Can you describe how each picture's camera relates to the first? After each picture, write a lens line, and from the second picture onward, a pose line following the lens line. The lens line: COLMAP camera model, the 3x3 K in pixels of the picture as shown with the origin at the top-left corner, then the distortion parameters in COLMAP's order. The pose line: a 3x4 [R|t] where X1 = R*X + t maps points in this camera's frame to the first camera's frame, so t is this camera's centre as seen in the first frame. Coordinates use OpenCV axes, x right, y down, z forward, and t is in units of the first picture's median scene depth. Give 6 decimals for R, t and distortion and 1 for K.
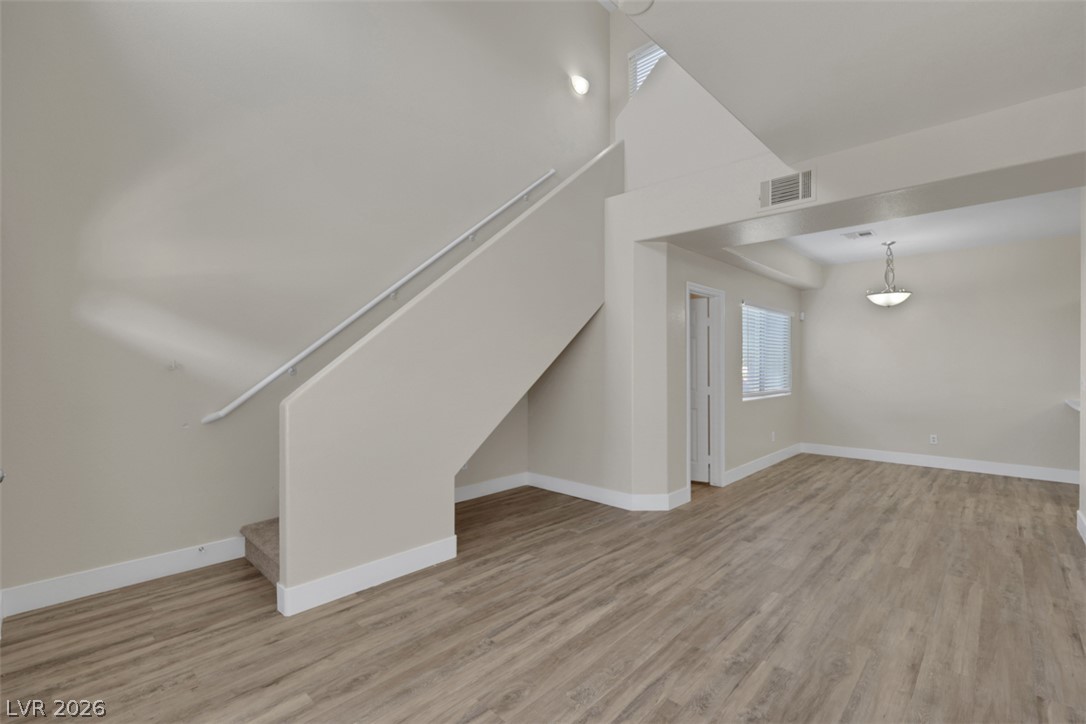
lens RADIAL K [[481.9, 0, 543.0], [0, 481.9, 362.0], [0, 0, 1]] dist [-0.001869, -0.000221]
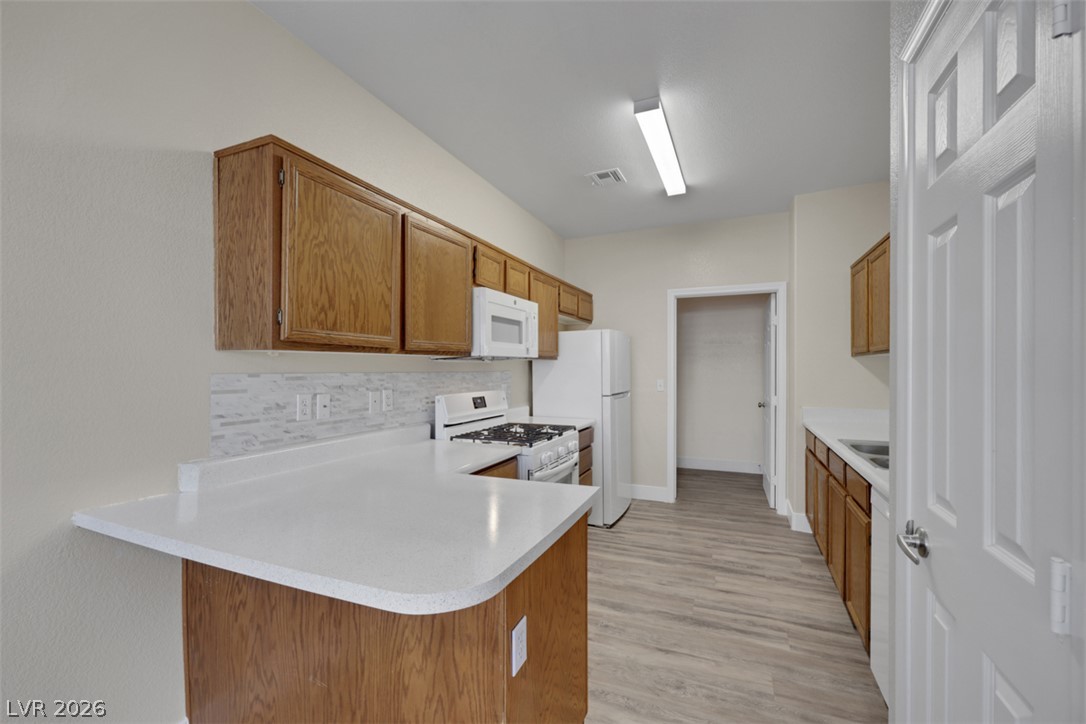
lens RADIAL K [[443.9, 0, 544.4], [0, 443.9, 370.9], [0, 0, 1]] dist [-0.000842, -0.000058]
pose [[-0.348898, -0.003797, 0.937153, 0.918903], [0.000848, 0.999990, 0.004367, 0.003494], [-0.937160, 0.002319, -0.348891, 0.998317]]
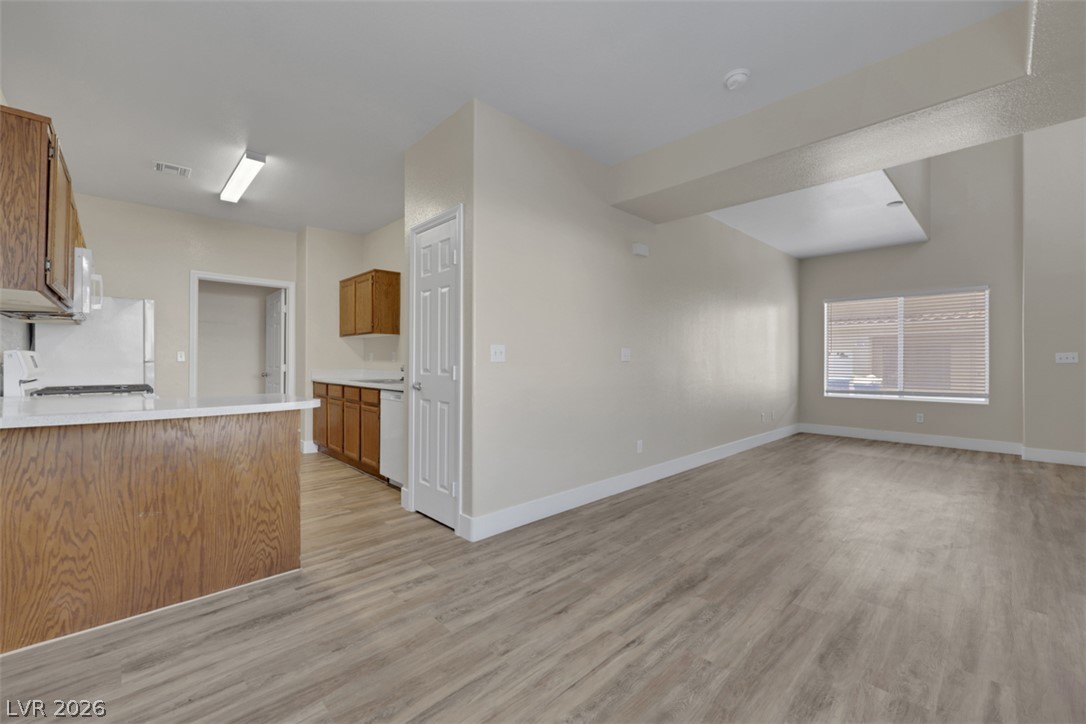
lens RADIAL K [[445.5, 0, 547.0], [0, 445.5, 361.3], [0, 0, 1]] dist [0.001841, 0.000109]
pose [[-0.999307, -0.004108, 0.036984, 0.828129], [-0.004230, 0.999986, -0.003232, 0.051186], [-0.036970, -0.003386, -0.999311, 1.453485]]
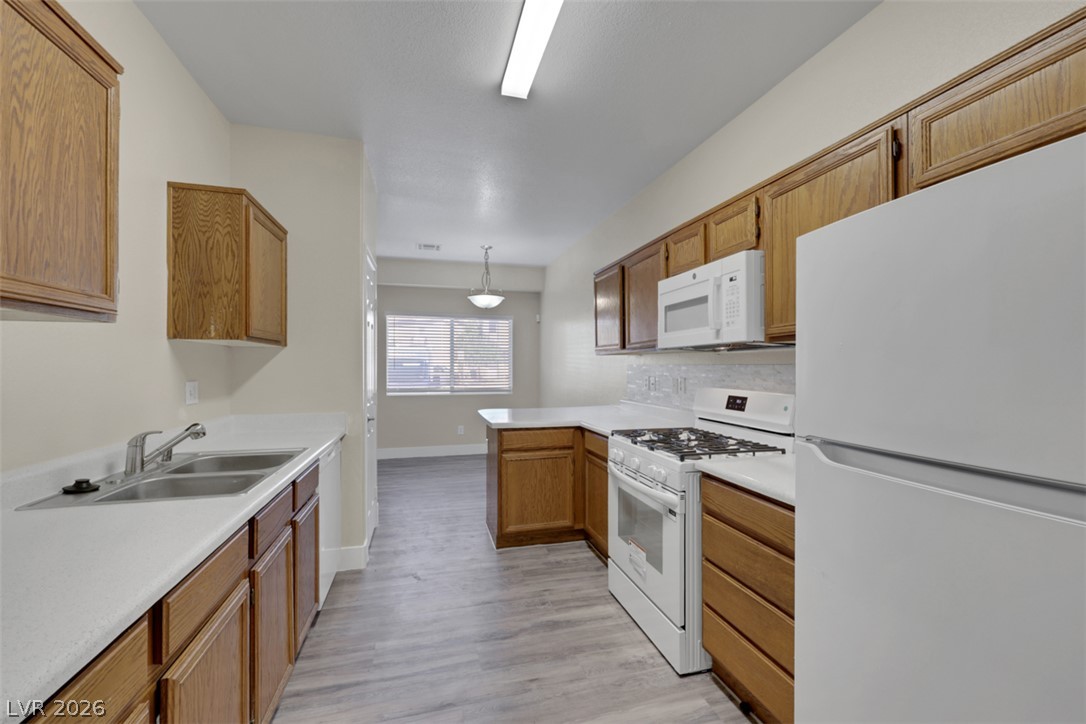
lens RADIAL K [[481.9, 0, 543.0], [0, 481.9, 362.0], [0, 0, 1]] dist [-0.001869, -0.000221]
pose [[0.848468, -0.000207, -0.529247, 1.663318], [-0.002059, 0.999991, -0.003693, 0.007468], [0.529243, 0.004223, 0.848460, 0.273072]]
